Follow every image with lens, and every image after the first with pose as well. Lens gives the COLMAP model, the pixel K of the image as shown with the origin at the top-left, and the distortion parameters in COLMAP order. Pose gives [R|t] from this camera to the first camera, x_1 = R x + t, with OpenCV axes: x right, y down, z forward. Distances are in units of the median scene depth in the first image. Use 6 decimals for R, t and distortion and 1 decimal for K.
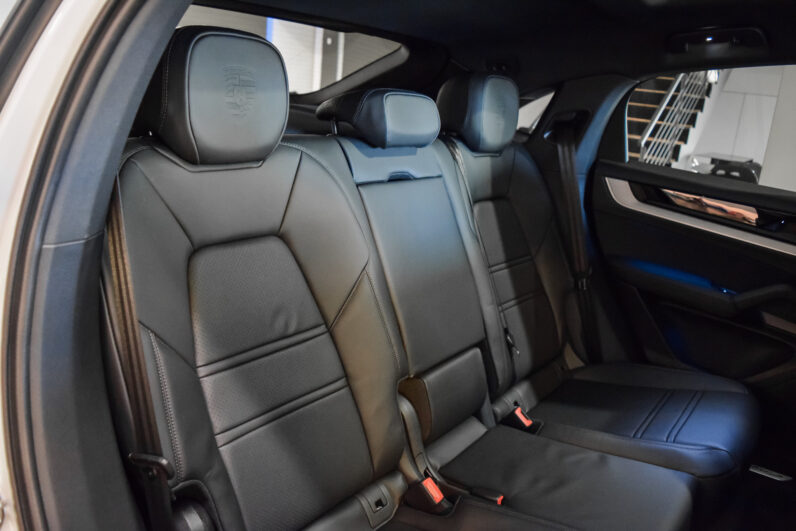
lens RADIAL K [[621.5, 0, 398.0], [0, 621.5, 265.5], [0, 0, 1]] dist [-0.094035, 0.011526]
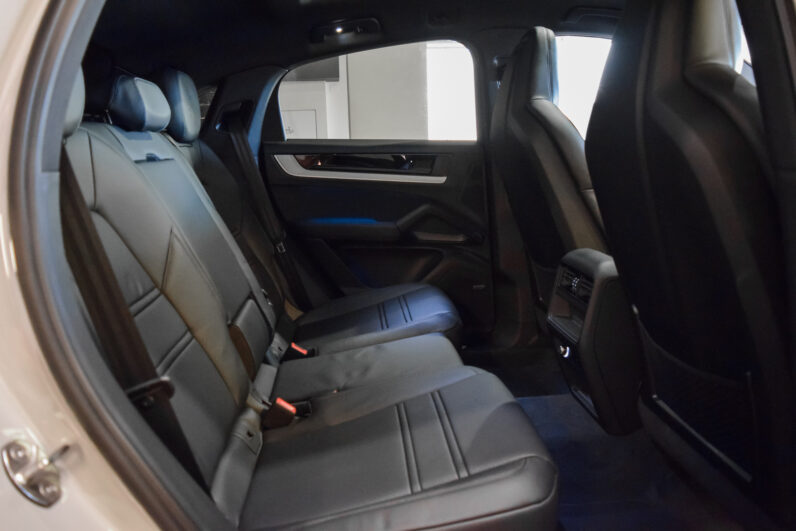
lens RADIAL K [[621.5, 0, 398.0], [0, 621.5, 265.5], [0, 0, 1]] dist [-0.094035, 0.011526]
pose [[0.738548, -0.237600, 0.630946, -0.360057], [0.279038, 0.959651, 0.034757, 0.107193], [-0.613747, 0.150388, 0.775047, -0.043757]]
